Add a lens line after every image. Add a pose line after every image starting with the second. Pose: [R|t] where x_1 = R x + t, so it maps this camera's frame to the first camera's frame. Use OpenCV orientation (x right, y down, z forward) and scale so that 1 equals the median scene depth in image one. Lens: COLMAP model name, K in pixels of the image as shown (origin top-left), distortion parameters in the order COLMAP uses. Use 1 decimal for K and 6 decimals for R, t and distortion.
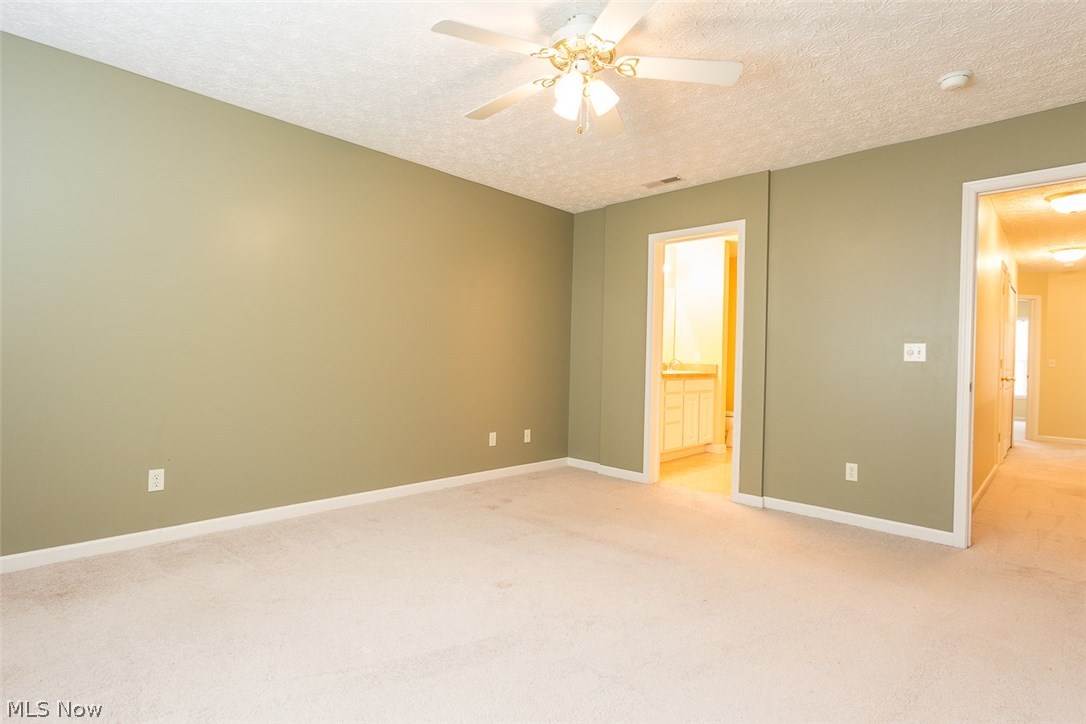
lens RADIAL K [[518.3, 0, 541.4], [0, 518.3, 356.6], [0, 0, 1]] dist [-0.004746, 0.004307]
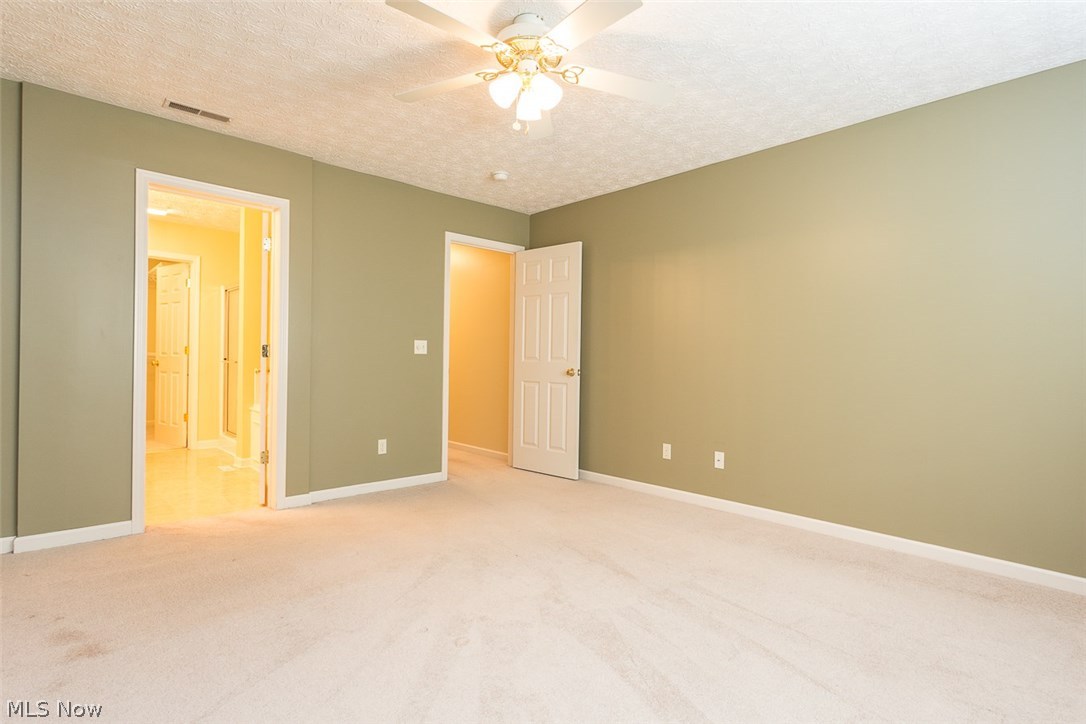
lens RADIAL K [[518.3, 0, 541.4], [0, 518.3, 356.6], [0, 0, 1]] dist [-0.004746, 0.004307]
pose [[0.052017, -0.034456, 0.998052, -0.445102], [-0.013589, 0.999288, 0.035207, -0.025927], [-0.998554, -0.015394, 0.051512, 0.451269]]
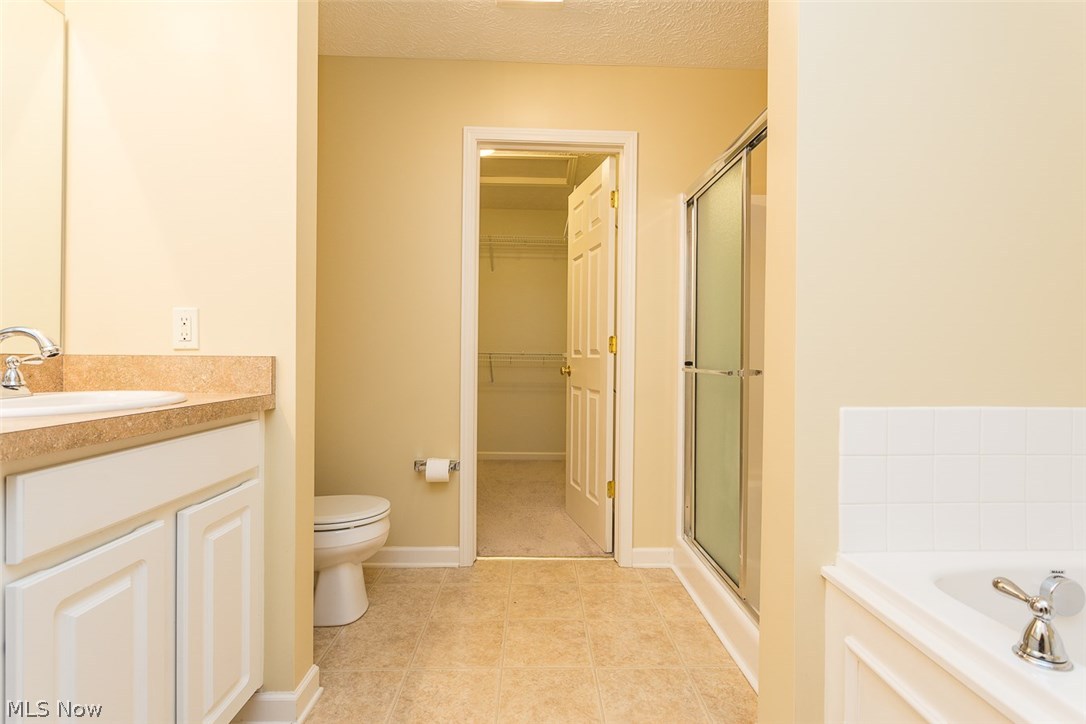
lens RADIAL K [[518.3, 0, 541.4], [0, 518.3, 356.6], [0, 0, 1]] dist [-0.004746, 0.004307]
pose [[0.715162, -0.028071, 0.698395, 0.374880], [0.013357, 0.999560, 0.026498, 0.015494], [-0.698831, -0.009621, 0.715222, 1.071780]]
